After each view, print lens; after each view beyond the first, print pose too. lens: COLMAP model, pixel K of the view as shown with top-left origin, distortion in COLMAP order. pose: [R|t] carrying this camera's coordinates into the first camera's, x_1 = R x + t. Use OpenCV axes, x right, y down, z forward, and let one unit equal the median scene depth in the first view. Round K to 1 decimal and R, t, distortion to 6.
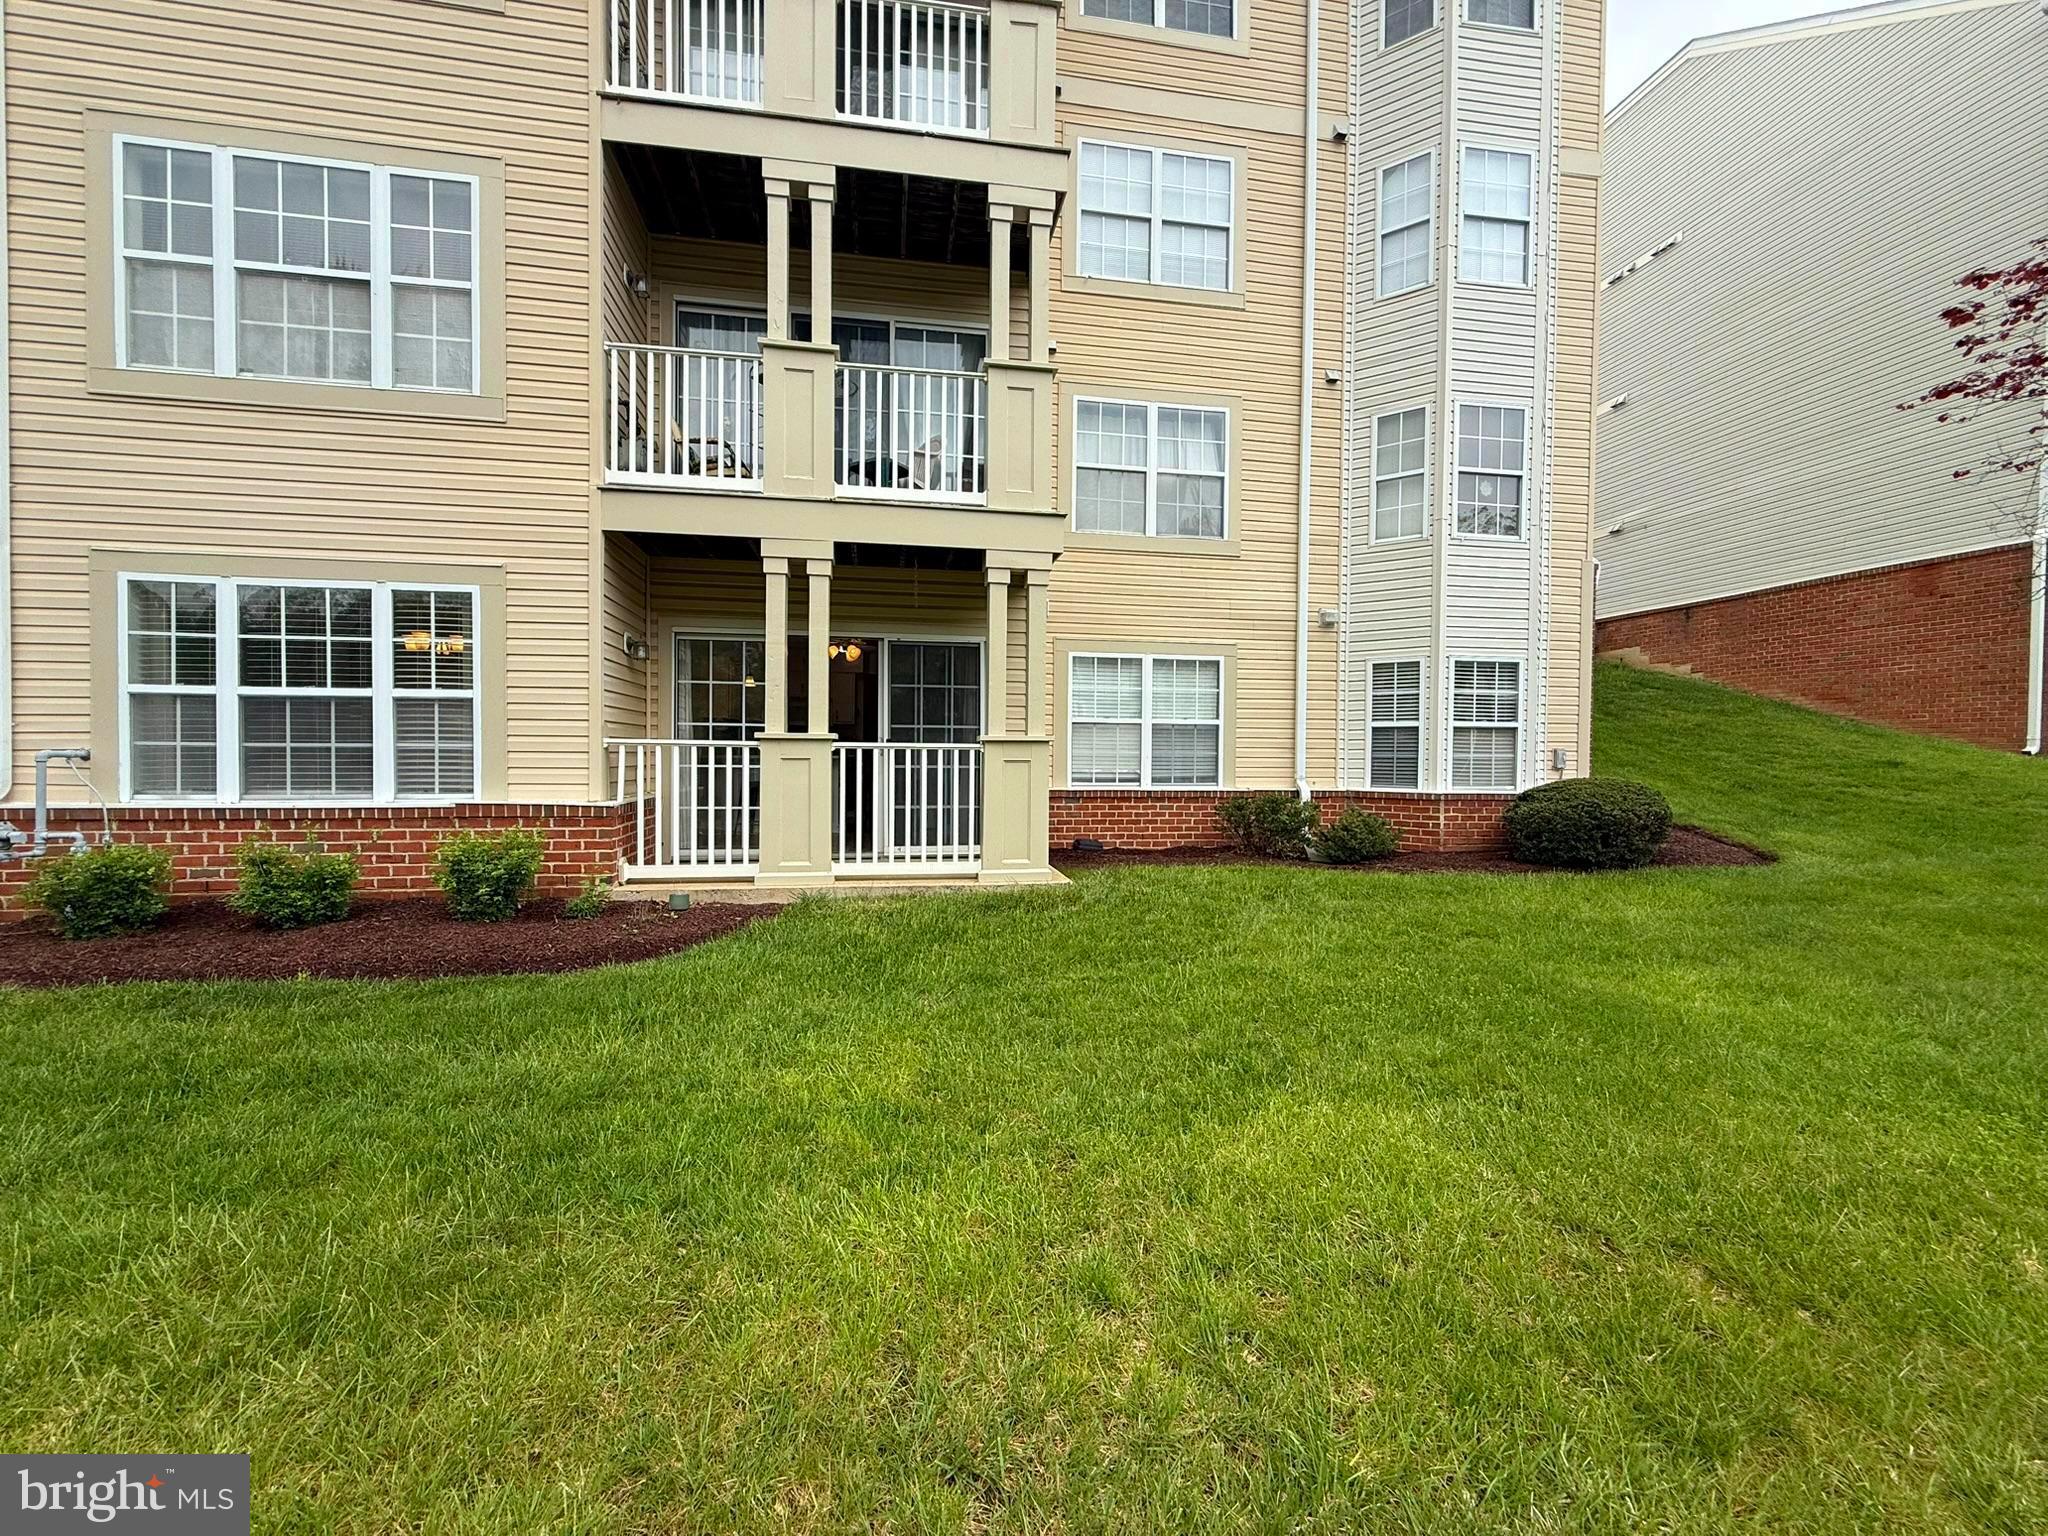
lens RADIAL K [[814.6, 0, 1019.8], [0, 814.6, 764.9], [0, 0, 1]] dist [0.000375, -0.000035]
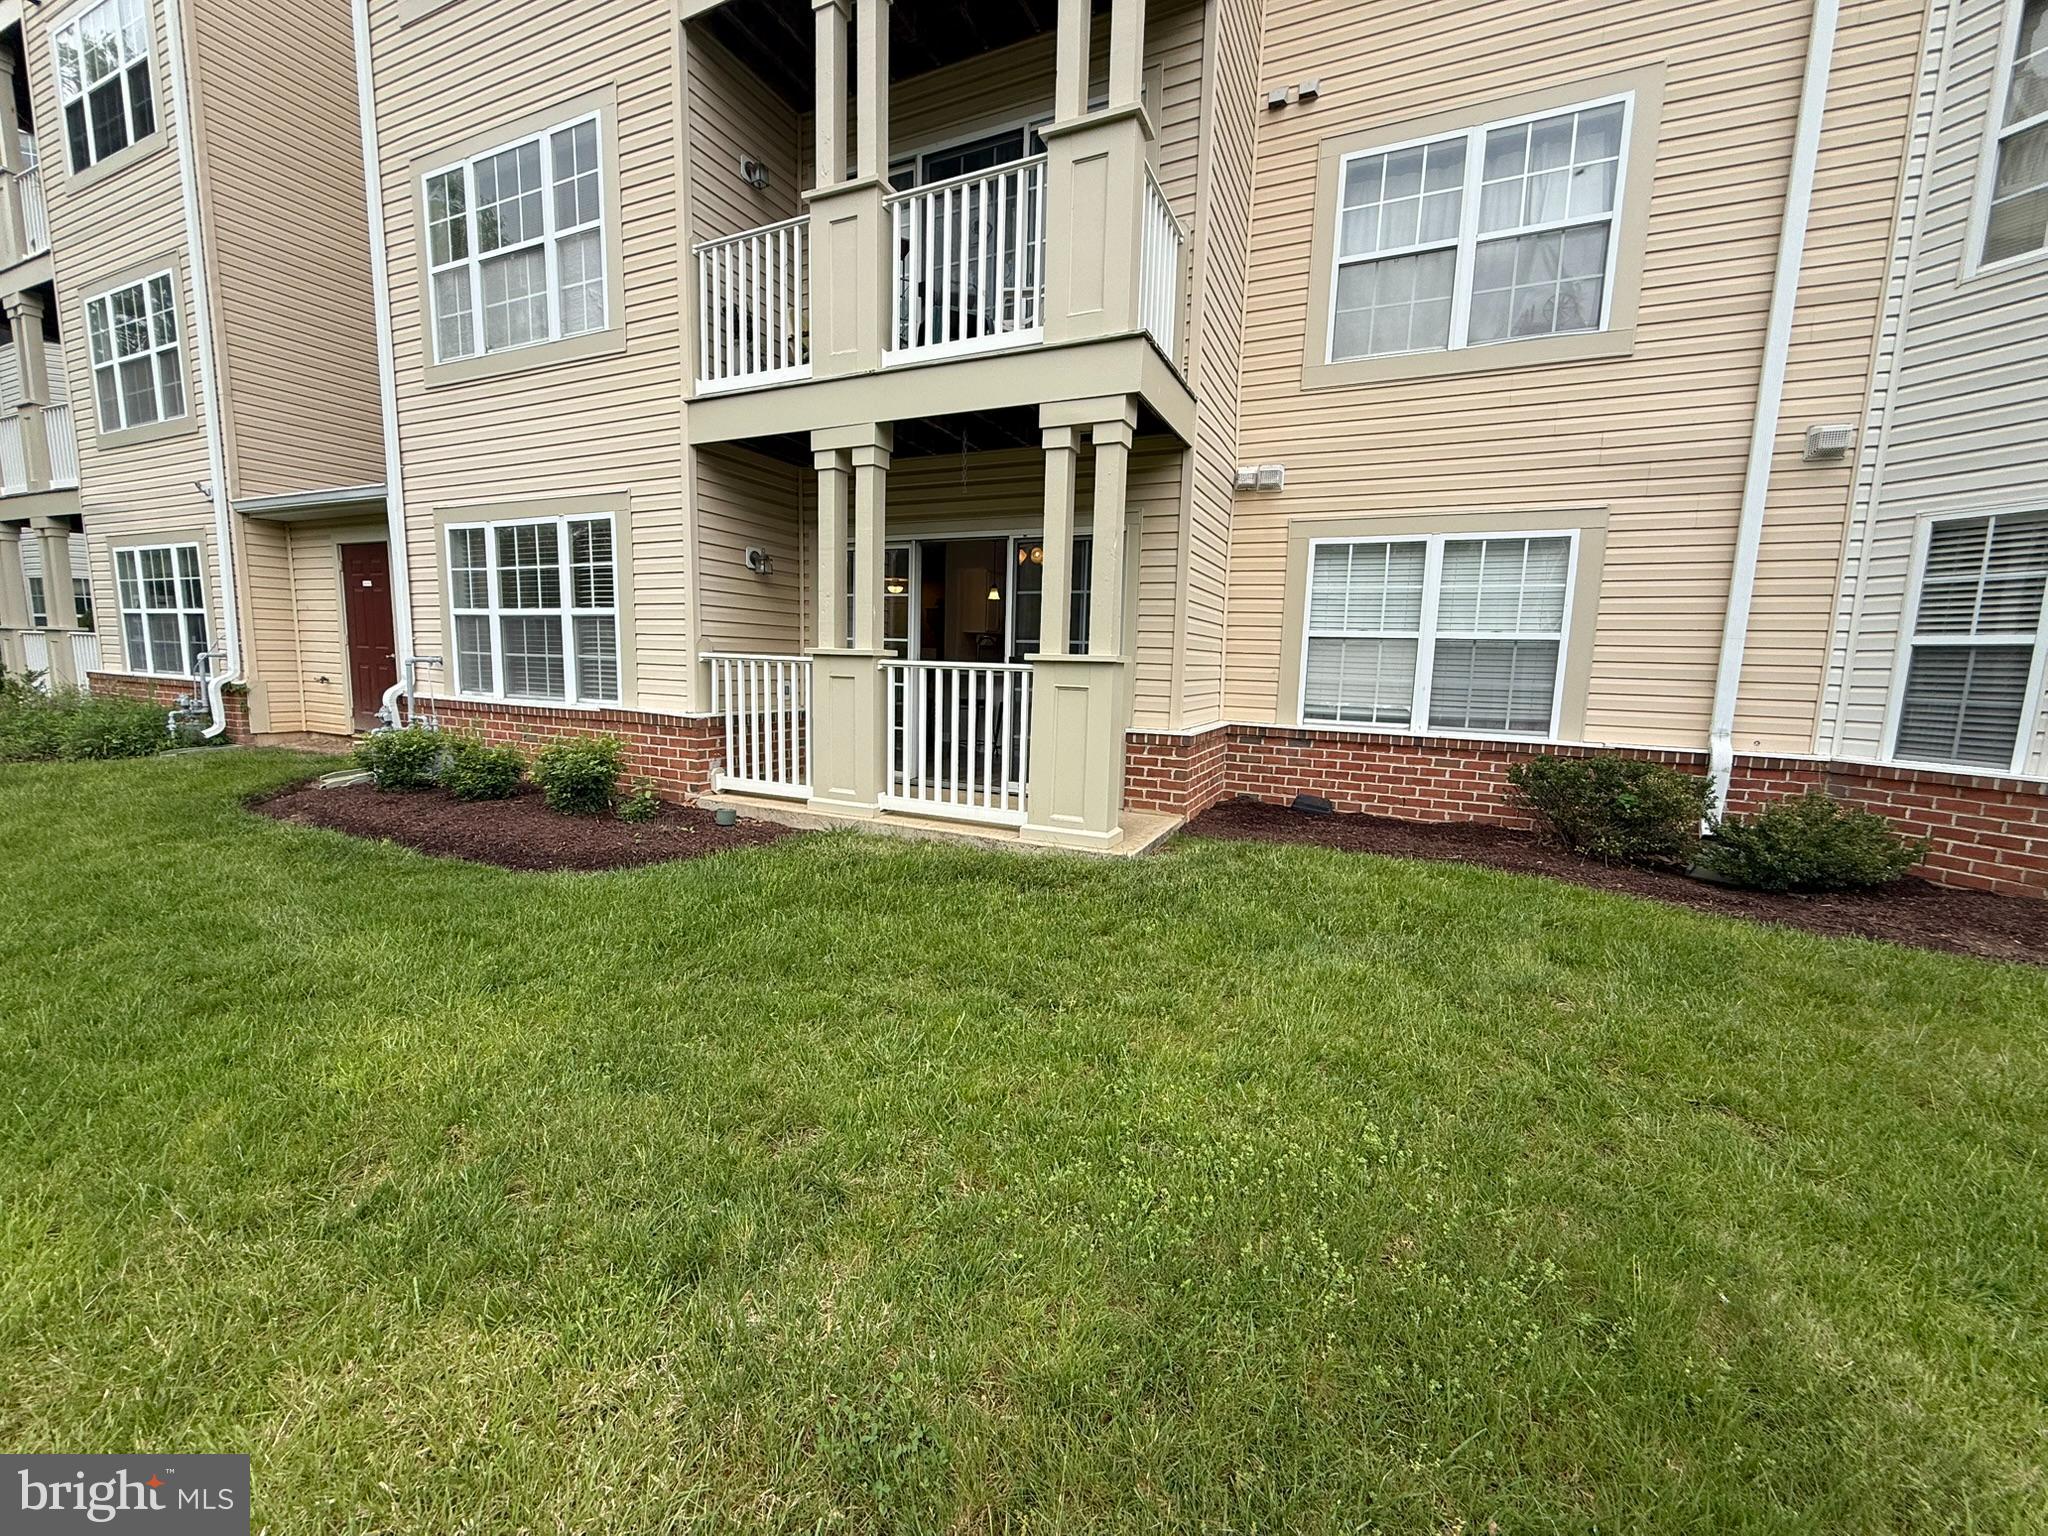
lens RADIAL K [[814.6, 0, 1019.8], [0, 814.6, 764.9], [0, 0, 1]] dist [0.000375, -0.000035]
pose [[0.820361, 0.087814, -0.565064, 0.401218], [-0.030112, 0.993402, 0.110662, -0.016094], [0.571053, -0.073767, 0.817592, 0.353052]]
